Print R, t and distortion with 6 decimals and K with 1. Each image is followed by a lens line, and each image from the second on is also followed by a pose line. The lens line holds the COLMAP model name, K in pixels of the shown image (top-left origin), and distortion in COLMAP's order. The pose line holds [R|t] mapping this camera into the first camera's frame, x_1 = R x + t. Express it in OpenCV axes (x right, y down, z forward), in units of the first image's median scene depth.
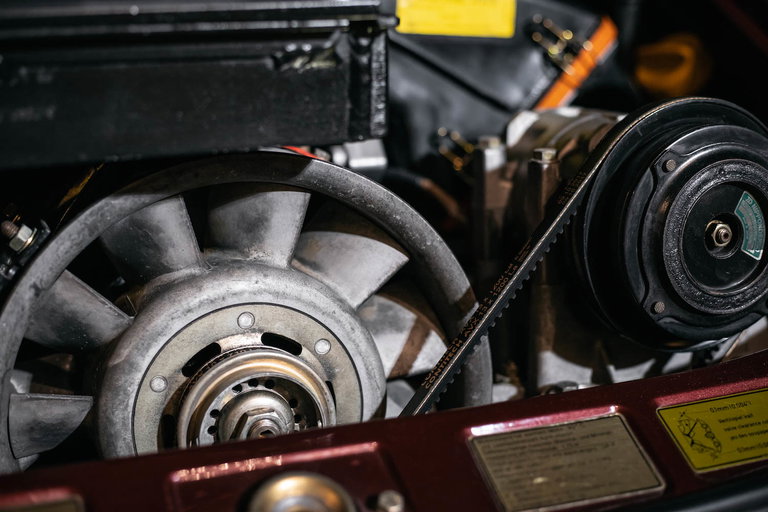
lens RADIAL K [[1105.2, 0, 384.0], [0, 1105.2, 256.0], [0, 0, 1]] dist [-0.043920, -0.045551]
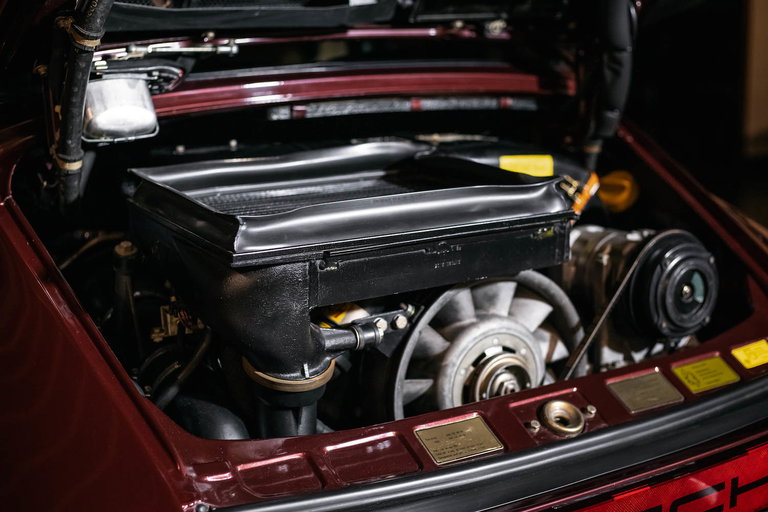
lens RADIAL K [[1112.5, 0, 384.0], [0, 1112.5, 256.0], [0, 0, 1]] dist [0.004443, 0.027388]
pose [[0.977215, -0.041495, 0.208155, -0.804490], [0.043378, 0.999049, -0.004486, -0.113199], [-0.207771, 0.013413, 0.978086, -1.158307]]
